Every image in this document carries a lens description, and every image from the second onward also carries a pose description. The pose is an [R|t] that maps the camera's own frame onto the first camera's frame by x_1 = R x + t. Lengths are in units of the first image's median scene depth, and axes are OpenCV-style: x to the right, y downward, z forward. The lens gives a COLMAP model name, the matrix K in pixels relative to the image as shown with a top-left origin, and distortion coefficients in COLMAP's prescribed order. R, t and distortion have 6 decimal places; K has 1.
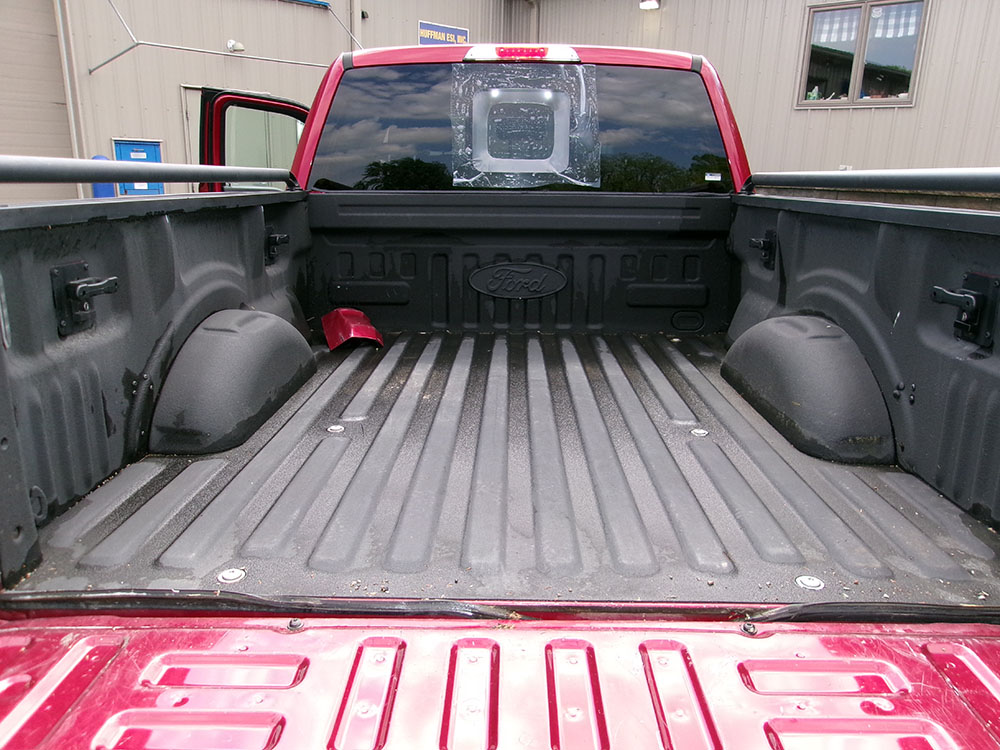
lens RADIAL K [[774.6, 0, 506.9], [0, 774.6, 374.0], [0, 0, 1]] dist [-0.002999, 0.015900]
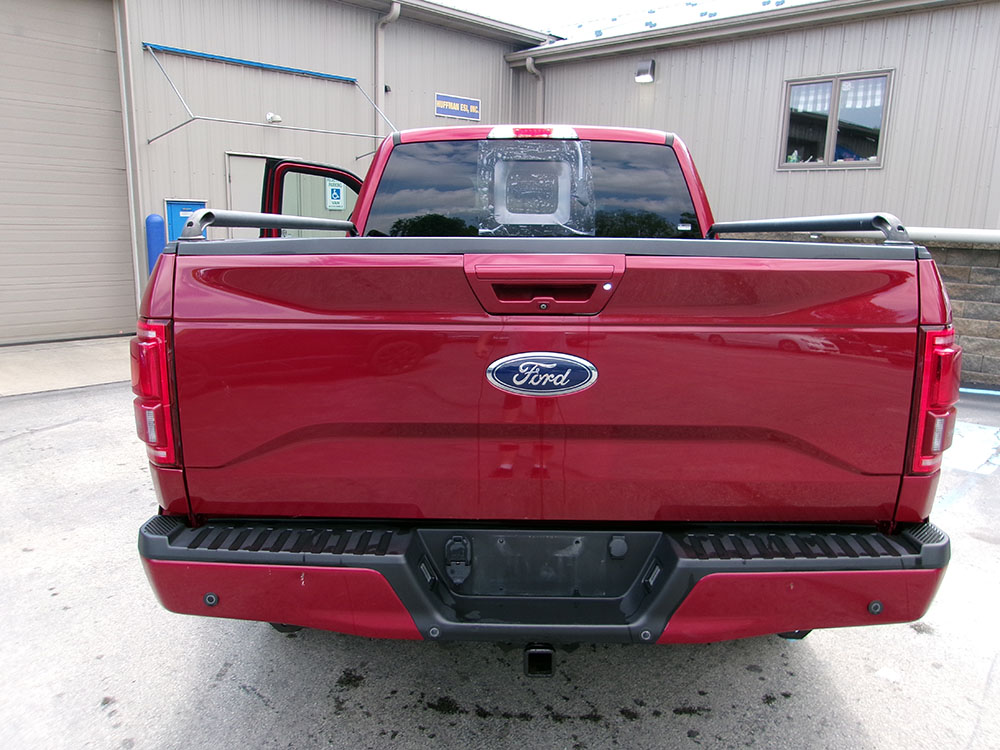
lens RADIAL K [[776.2, 0, 505.5], [0, 776.2, 374.6], [0, 0, 1]] dist [-0.009155, 0.016423]
pose [[0.999951, -0.001861, -0.009709, -0.005371], [0.001172, 0.997511, -0.070506, 0.028752], [0.009816, 0.070491, 0.997464, -0.095371]]
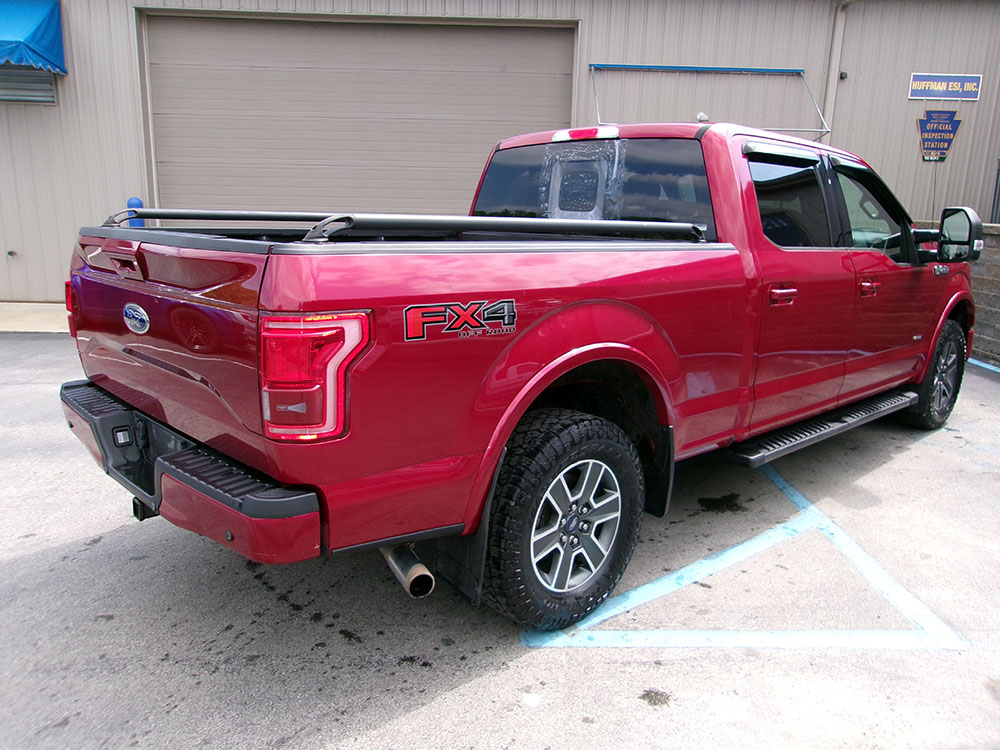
lens RADIAL K [[776.2, 0, 505.5], [0, 776.2, 374.6], [0, 0, 1]] dist [-0.009155, 0.016423]
pose [[0.697989, 0.154476, -0.699248, 0.352459], [-0.199192, 0.979802, 0.017621, -0.000202], [0.687847, 0.126986, 0.714662, -0.001937]]
